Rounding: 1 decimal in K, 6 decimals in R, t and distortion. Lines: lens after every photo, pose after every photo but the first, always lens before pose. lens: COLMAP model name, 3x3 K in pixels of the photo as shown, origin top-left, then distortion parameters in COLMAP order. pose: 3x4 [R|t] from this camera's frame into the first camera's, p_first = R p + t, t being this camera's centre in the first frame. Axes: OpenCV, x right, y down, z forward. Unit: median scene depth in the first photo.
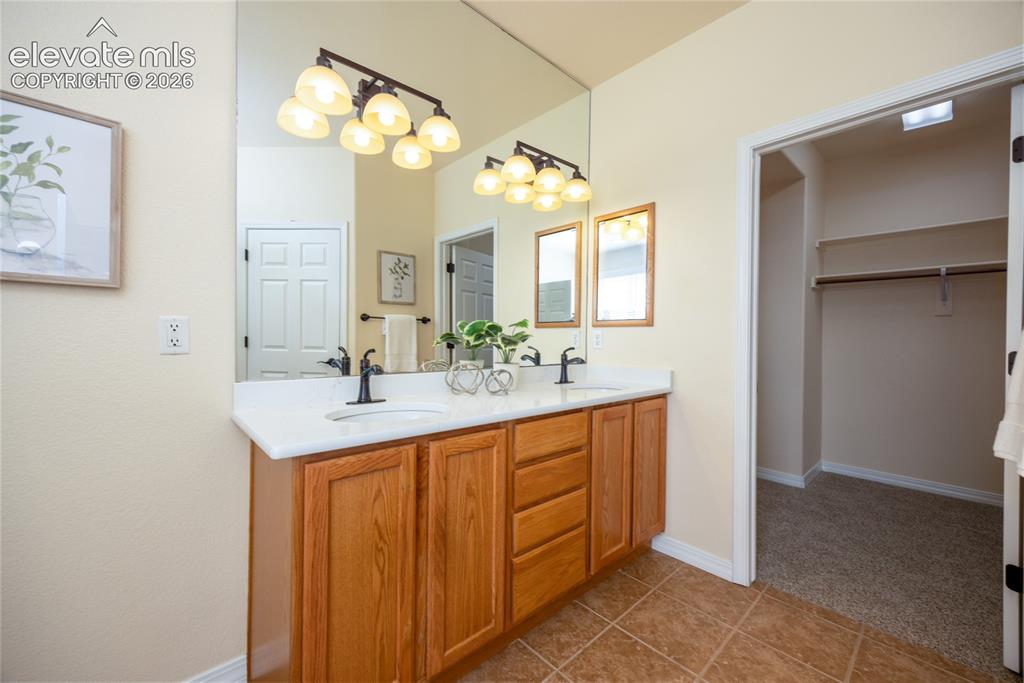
lens RADIAL K [[398.6, 0, 512.0], [0, 398.6, 341.5], [0, 0, 1]] dist [0.001553, -0.000048]
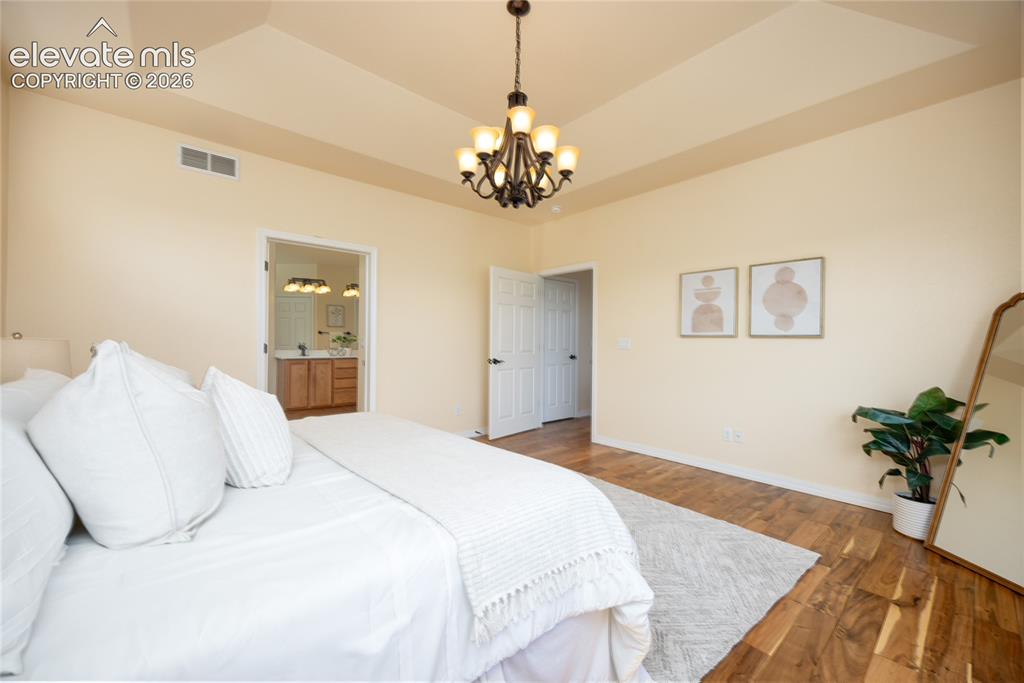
lens RADIAL K [[398.6, 0, 512.0], [0, 398.6, 341.5], [0, 0, 1]] dist [0.001553, -0.000048]
pose [[0.999391, 0.000060, -0.034899, 2.197648], [-0.000363, 0.999962, -0.008703, 0.042395], [0.034897, 0.008710, 0.999353, -3.483238]]
